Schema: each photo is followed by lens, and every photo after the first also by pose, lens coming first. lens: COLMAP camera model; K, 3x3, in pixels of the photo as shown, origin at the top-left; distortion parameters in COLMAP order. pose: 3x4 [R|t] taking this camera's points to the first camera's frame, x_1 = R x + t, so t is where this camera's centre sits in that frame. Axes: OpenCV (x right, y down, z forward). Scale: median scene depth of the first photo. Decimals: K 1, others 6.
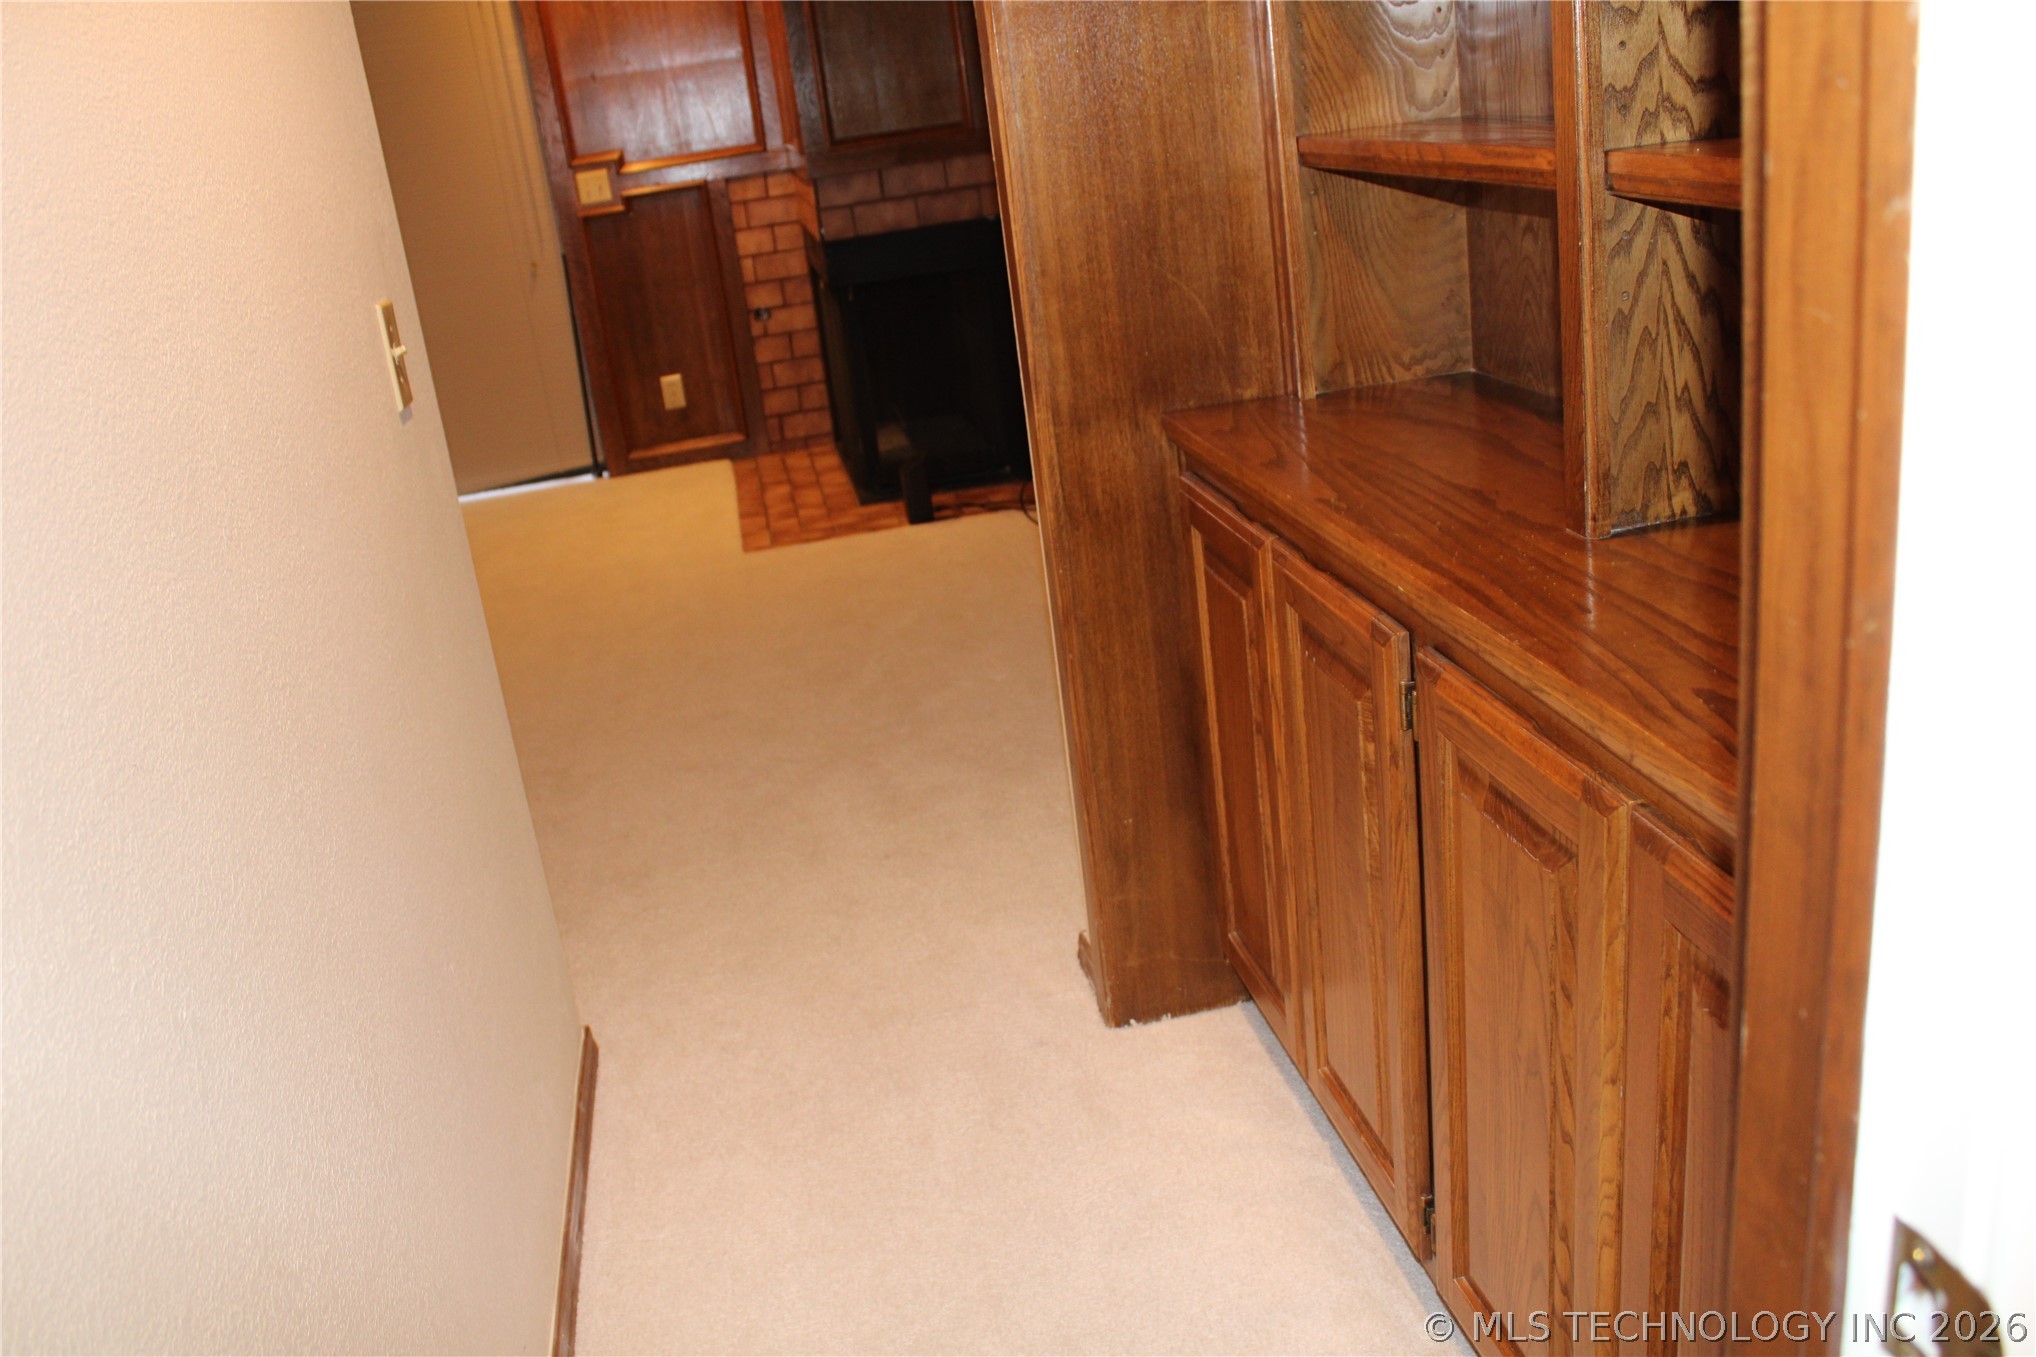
lens RADIAL K [[1705.6, 0, 1019.2], [0, 1705.6, 699.7], [0, 0, 1]] dist [-0.166964, 0.151279]
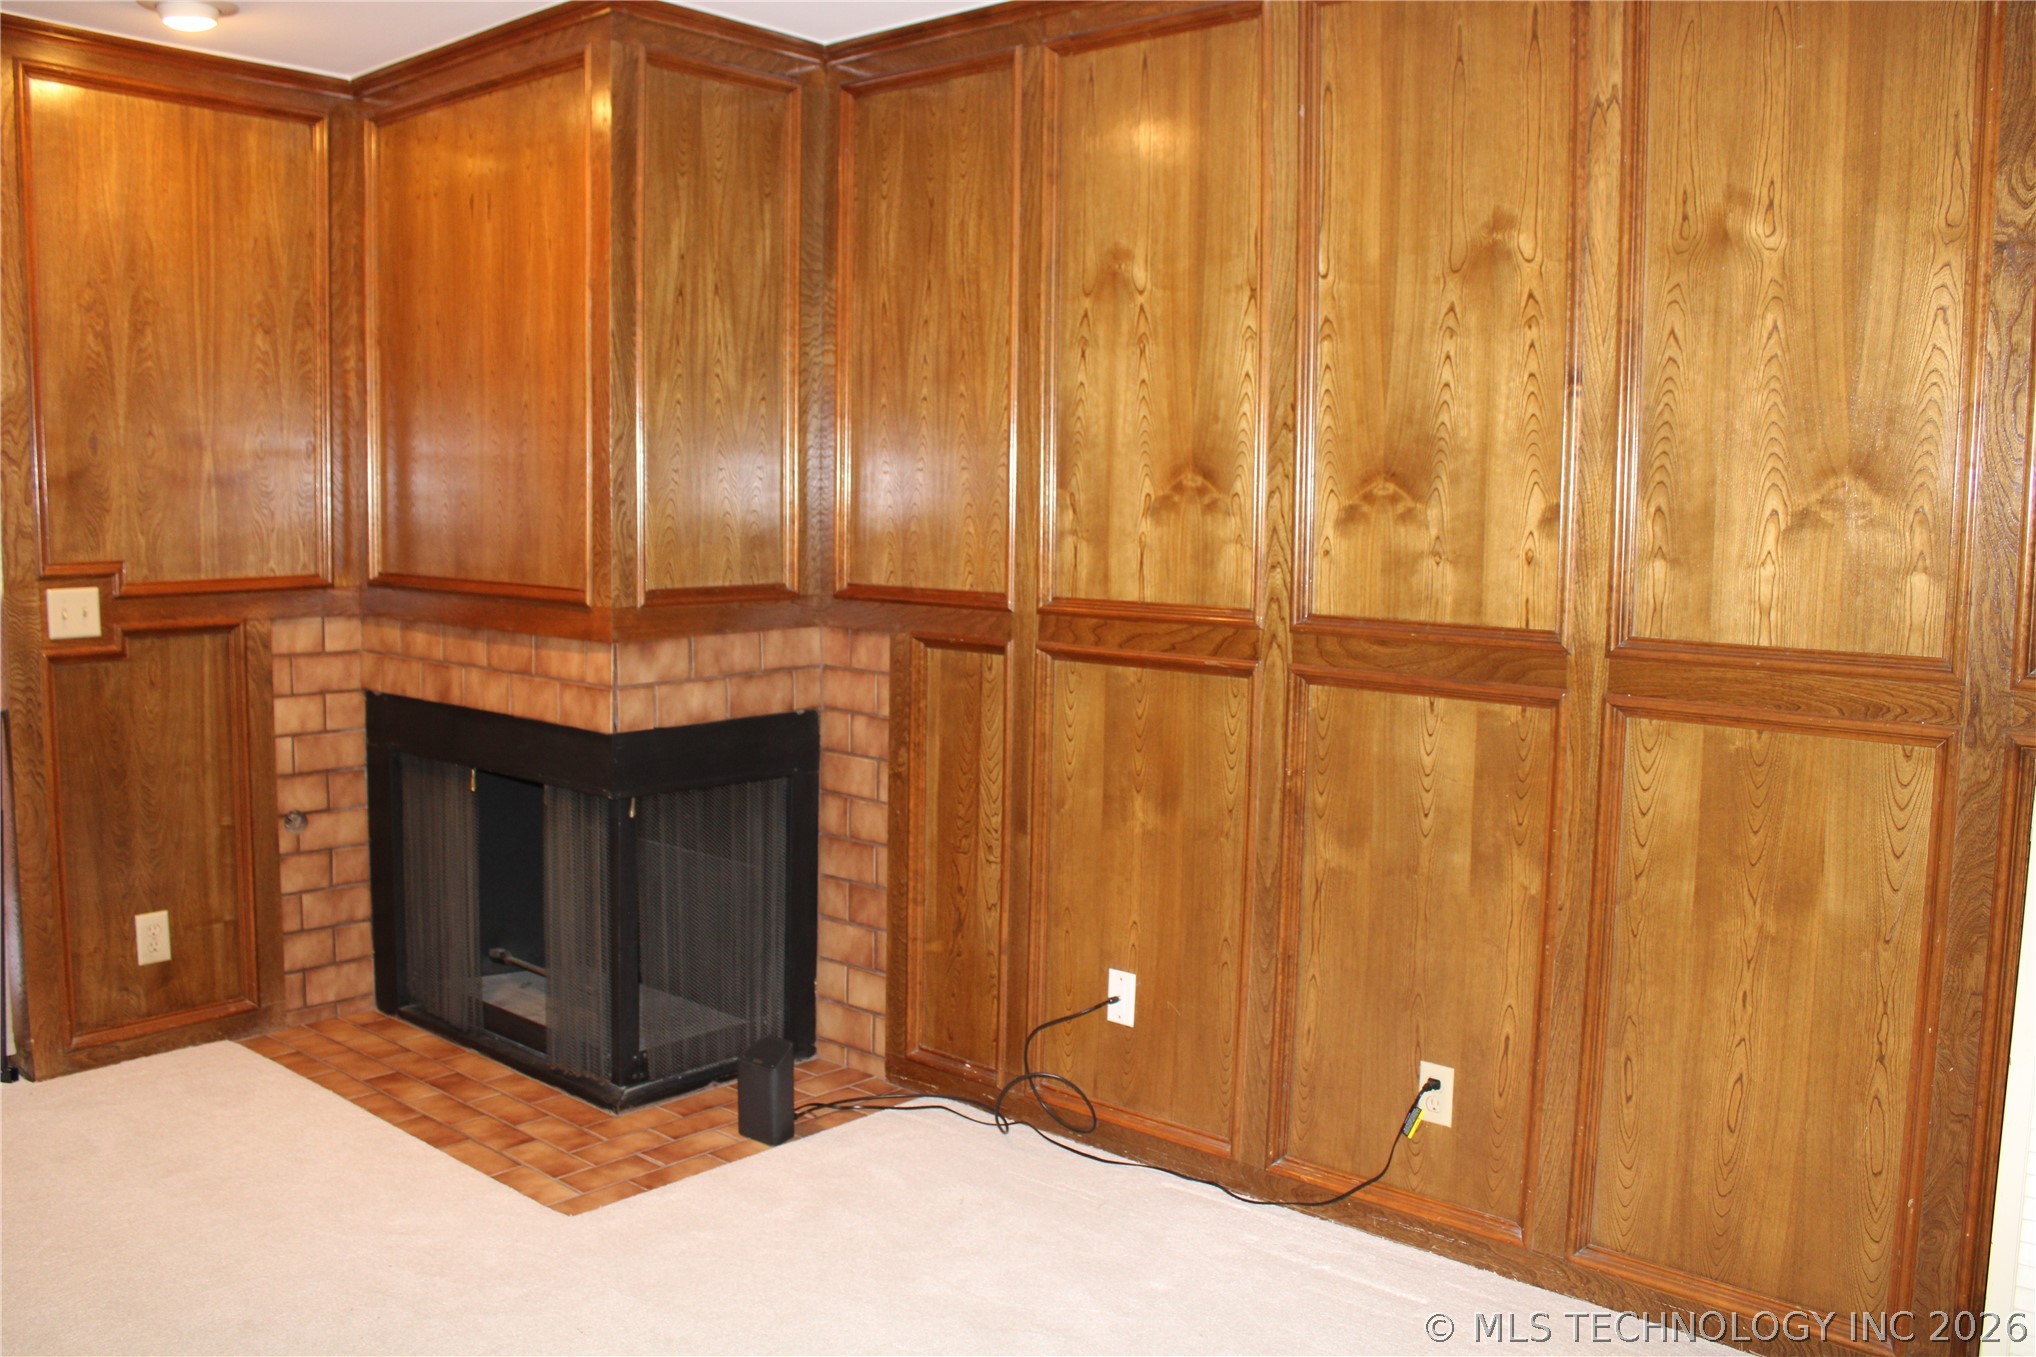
lens RADIAL K [[1705.6, 0, 1019.7], [0, 1705.6, 667.3], [0, 0, 1]] dist [-0.166964, 0.151279]
pose [[0.775961, 0.067440, 0.627165, -0.421443], [0.117931, 0.961226, -0.249273, -0.106593], [-0.619659, 0.267388, 0.737921, 0.381037]]
